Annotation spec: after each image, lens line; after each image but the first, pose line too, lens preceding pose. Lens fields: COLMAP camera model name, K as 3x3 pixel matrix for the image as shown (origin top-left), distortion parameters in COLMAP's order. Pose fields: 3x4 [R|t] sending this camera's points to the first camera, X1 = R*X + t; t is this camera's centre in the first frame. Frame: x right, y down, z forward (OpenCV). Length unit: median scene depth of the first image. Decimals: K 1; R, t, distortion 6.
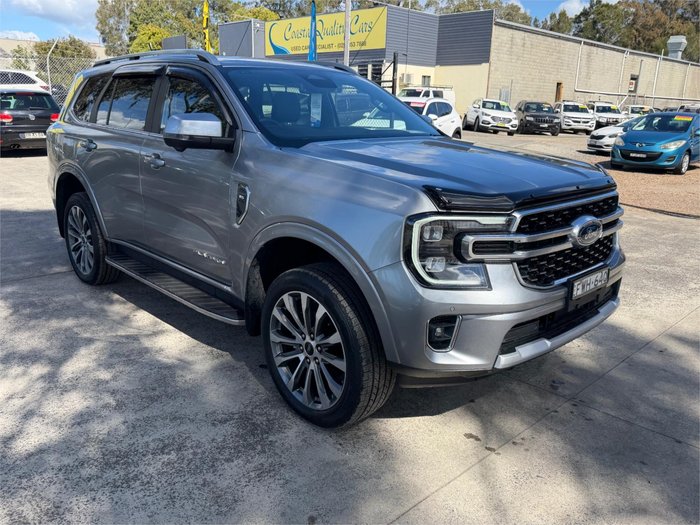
lens RADIAL K [[563.8, 0, 344.8], [0, 563.8, 260.2], [0, 0, 1]] dist [0.081310, -0.131840]
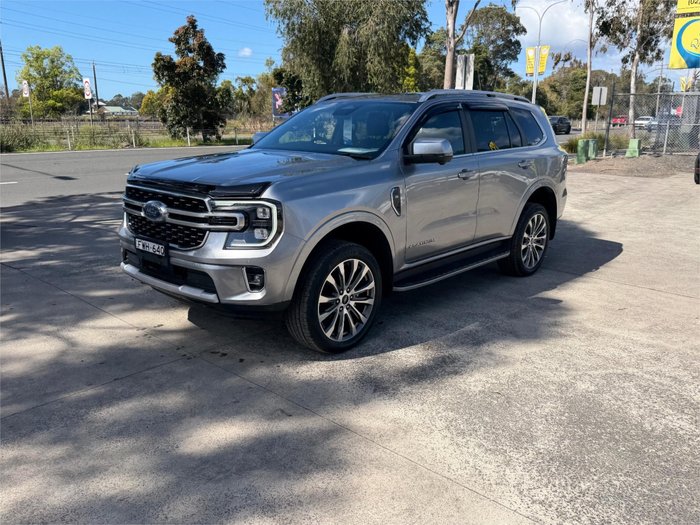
lens RADIAL K [[563.8, 0, 344.8], [0, 563.8, 260.2], [0, 0, 1]] dist [0.081310, -0.131840]
pose [[0.074852, 0.209754, -0.974885, 1.354390], [-0.262180, 0.947372, 0.183704, -0.227841], [0.962112, 0.241845, 0.125906, 0.947632]]
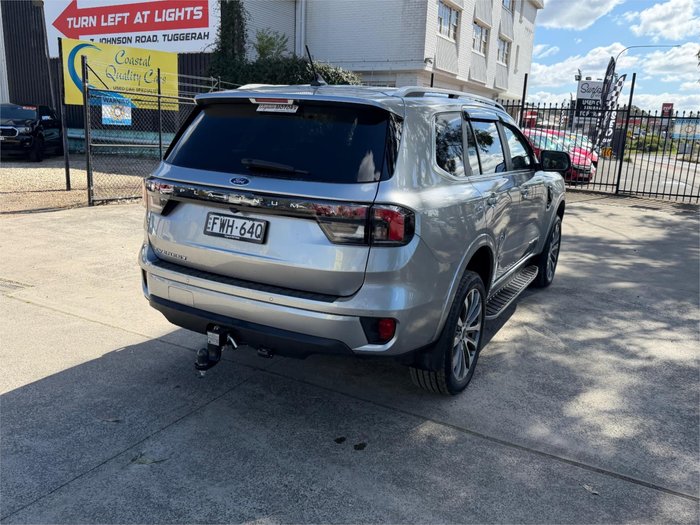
lens RADIAL K [[564.6, 0, 346.0], [0, 564.6, 262.4], [0, 0, 1]] dist [0.075747, -0.124029]
pose [[-0.298813, -0.269934, 0.915340, -1.412551], [0.191389, 0.922724, 0.334590, -0.528040], [-0.934923, 0.275166, -0.224059, 1.707204]]
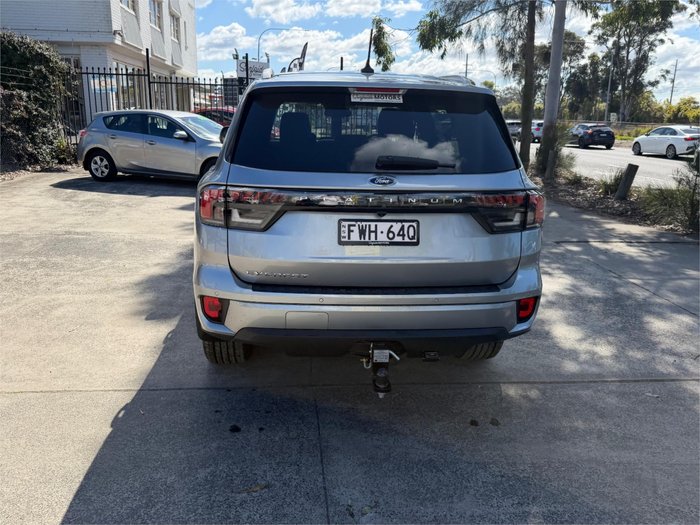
lens RADIAL K [[564.6, 0, 346.0], [0, 564.6, 262.4], [0, 0, 1]] dist [0.075747, -0.124029]
pose [[-0.784045, -0.208922, 0.584487, -1.020130], [0.105529, 0.883076, 0.457210, -0.639640], [-0.611668, 0.420154, -0.670323, 2.192958]]
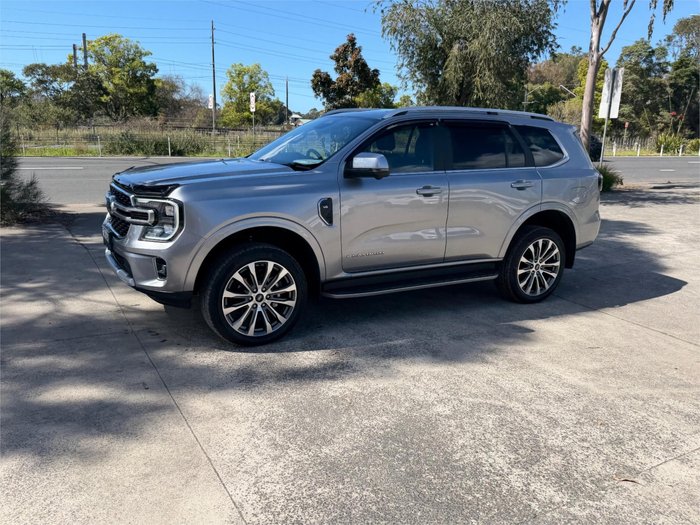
lens RADIAL K [[564.6, 0, 346.0], [0, 564.6, 262.4], [0, 0, 1]] dist [0.075747, -0.124029]
pose [[-0.231187, 0.182818, -0.955578, 1.379366], [-0.289257, 0.924857, 0.246922, -0.365365], [0.928915, 0.333493, -0.160934, 1.428863]]
